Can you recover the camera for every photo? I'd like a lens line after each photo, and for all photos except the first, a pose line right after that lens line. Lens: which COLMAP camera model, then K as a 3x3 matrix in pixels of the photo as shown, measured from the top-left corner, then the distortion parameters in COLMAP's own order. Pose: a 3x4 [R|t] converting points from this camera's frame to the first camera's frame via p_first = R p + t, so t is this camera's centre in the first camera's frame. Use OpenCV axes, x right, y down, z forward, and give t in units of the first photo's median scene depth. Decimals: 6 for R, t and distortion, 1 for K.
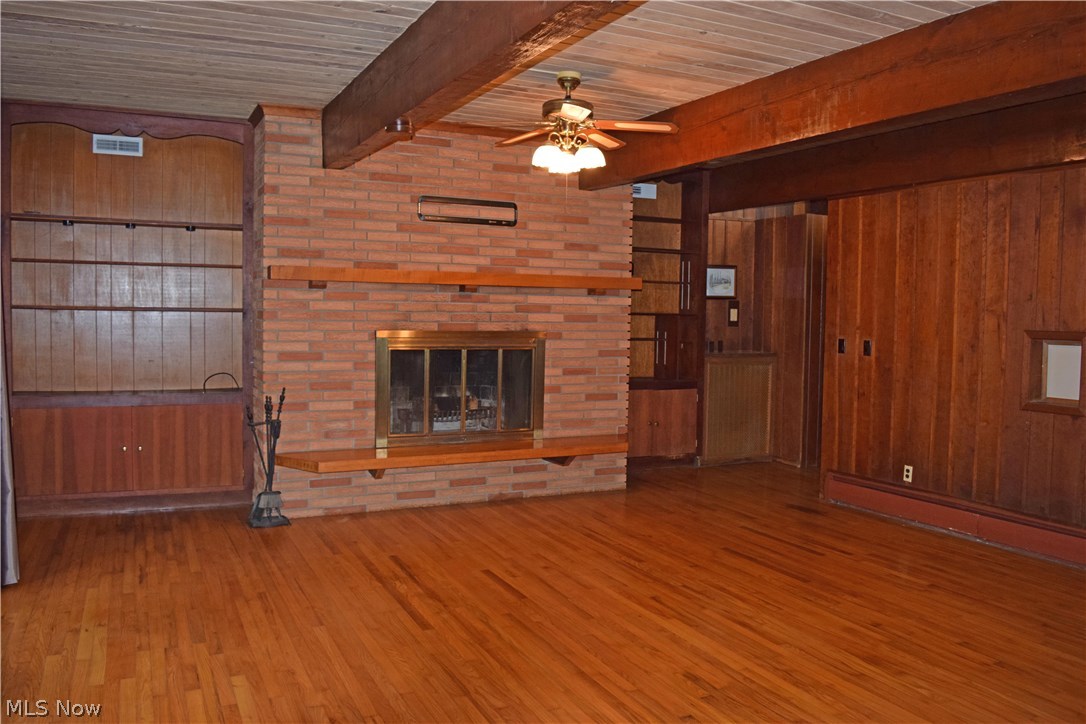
lens RADIAL K [[853.8, 0, 539.0], [0, 853.8, 358.6], [0, 0, 1]] dist [-0.084065, -0.004702]
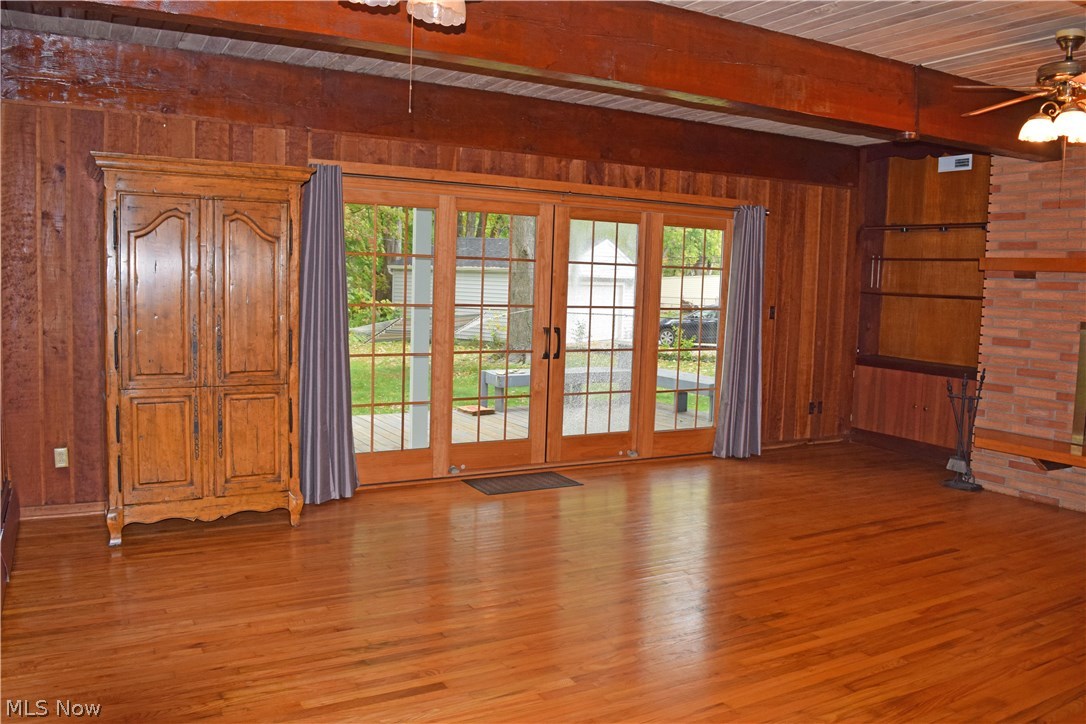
lens RADIAL K [[853.8, 0, 539.9], [0, 853.8, 363.1], [0, 0, 1]] dist [-0.084065, -0.004702]
pose [[0.069731, 0.082617, -0.994139, 0.725458], [-0.085202, 0.993416, 0.076580, -0.006141], [0.993921, 0.079362, 0.076311, 0.336546]]
